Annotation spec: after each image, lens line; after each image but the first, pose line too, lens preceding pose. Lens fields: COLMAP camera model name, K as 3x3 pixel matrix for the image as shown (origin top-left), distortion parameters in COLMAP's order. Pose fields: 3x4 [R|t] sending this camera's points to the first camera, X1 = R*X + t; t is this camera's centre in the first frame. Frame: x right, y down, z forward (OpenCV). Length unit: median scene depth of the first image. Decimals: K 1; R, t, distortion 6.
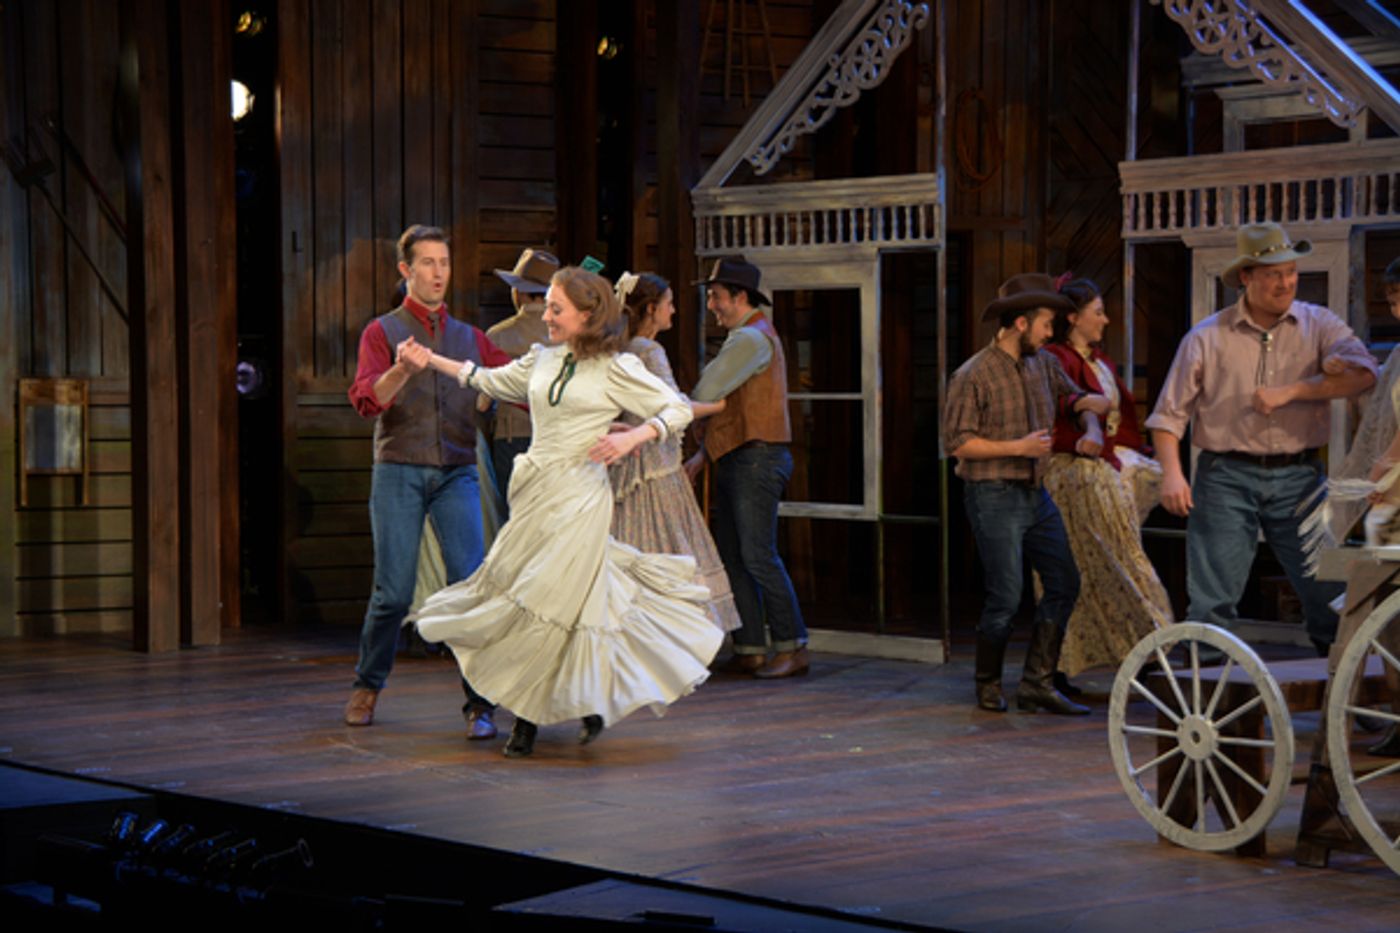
lens RADIAL K [[3030.8, 0, 669.0], [0, 3030.8, 514.6], [0, 0, 1]] dist [0.371026, 1.145591]
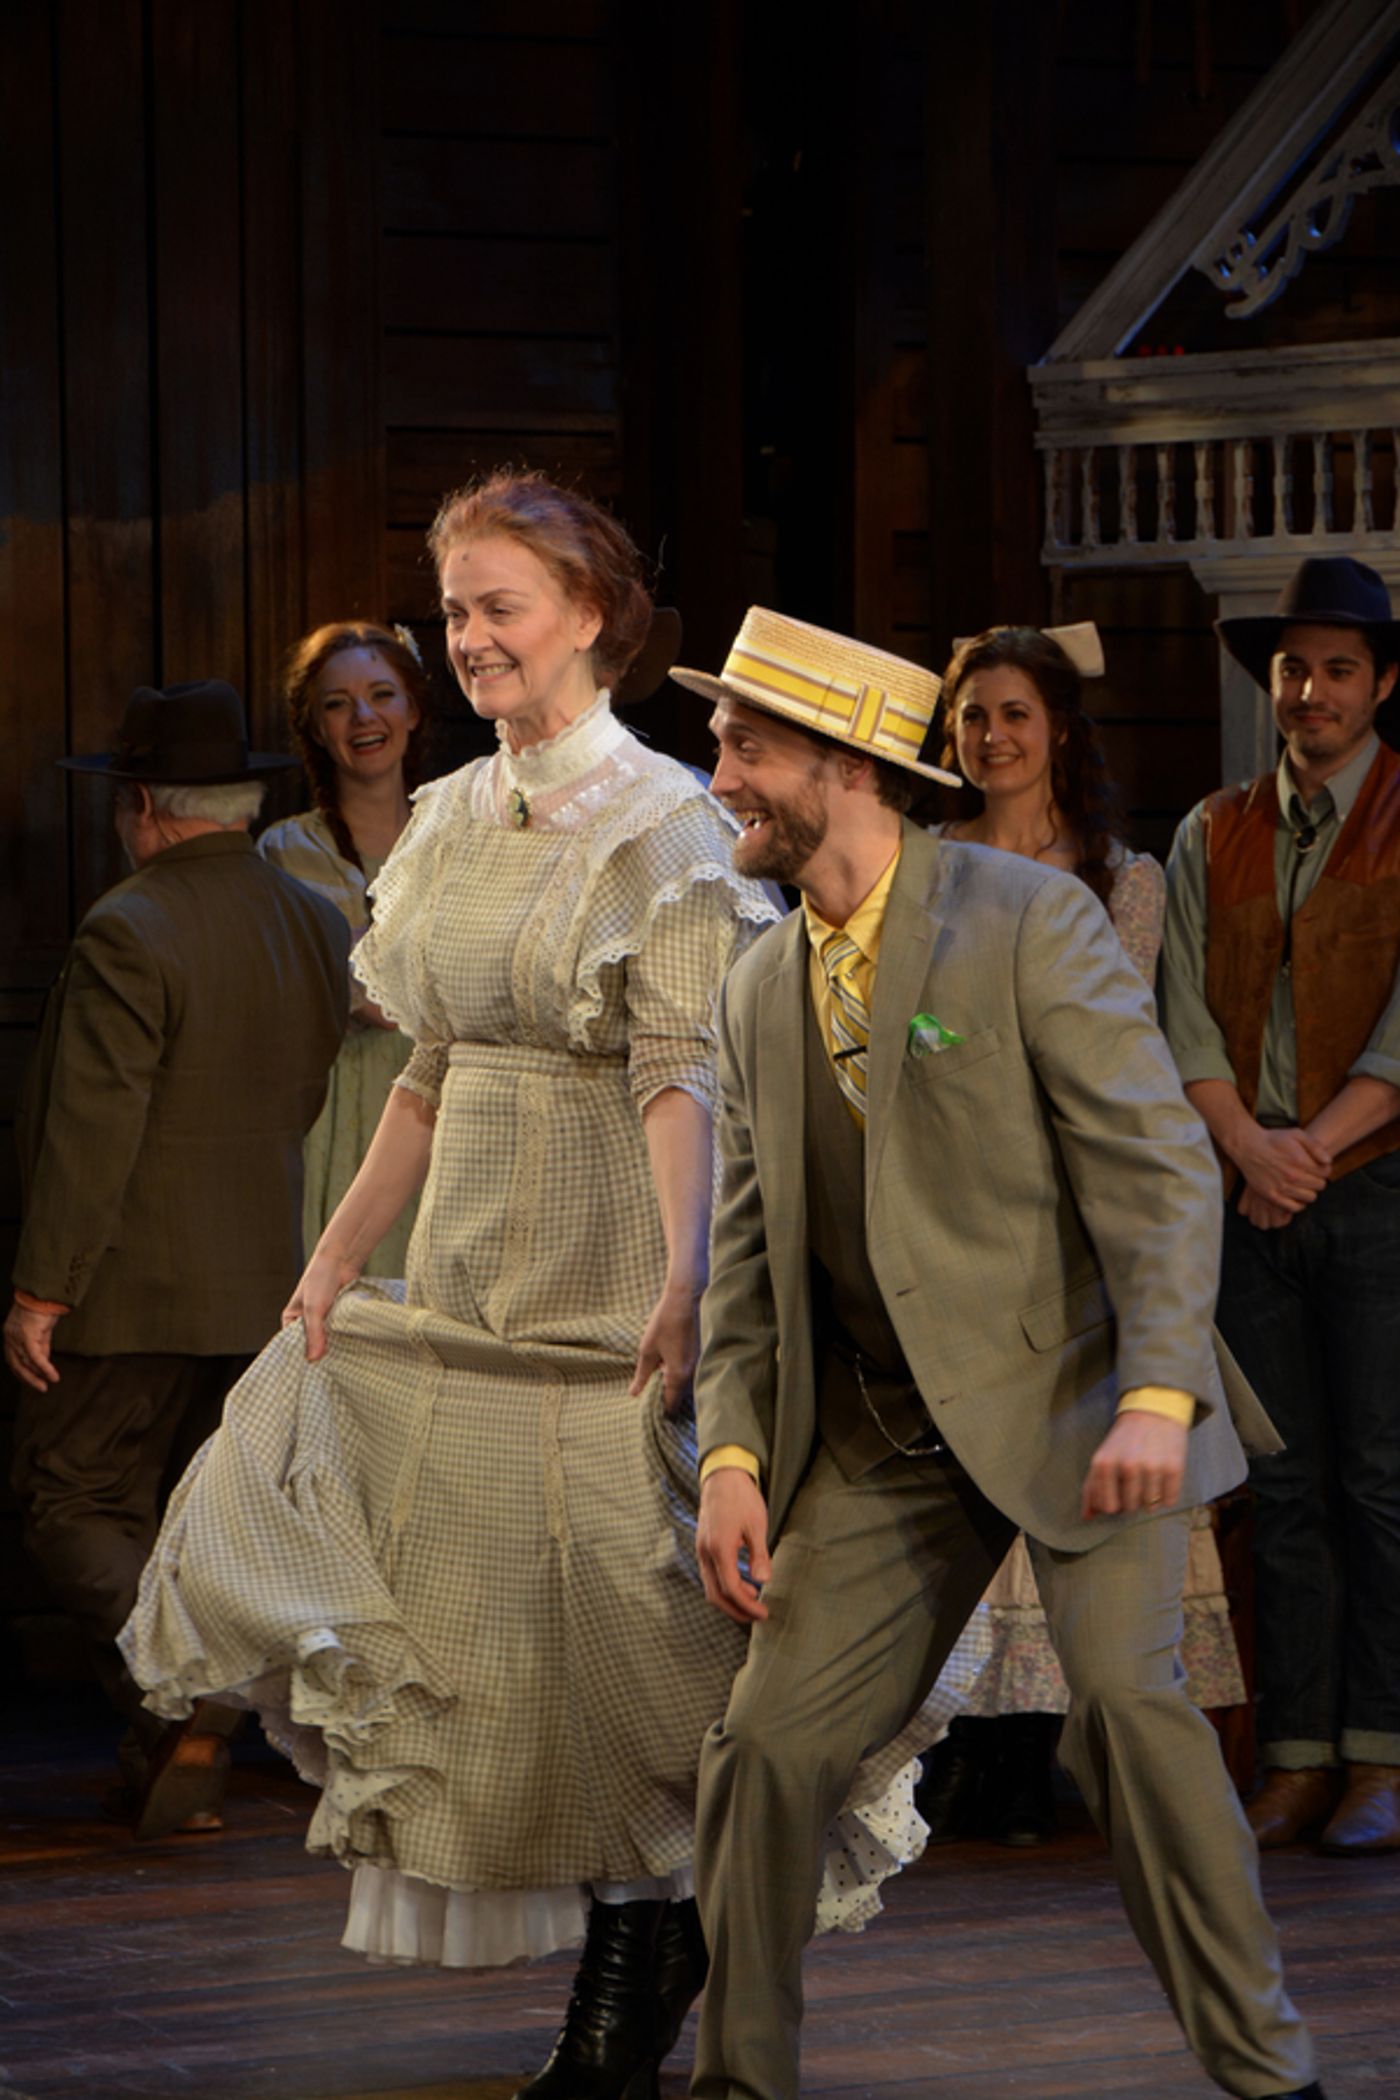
lens RADIAL K [[7798.5, 0, 784.5], [0, 7798.5, 1149.5], [0, 0, 1]] dist [0.810809, 1.168636]
pose [[0.999861, -0.002171, -0.016518, -0.005257], [0.001853, 0.999812, -0.019289, -0.006101], [0.016557, 0.019255, 0.999677, 0.153722]]
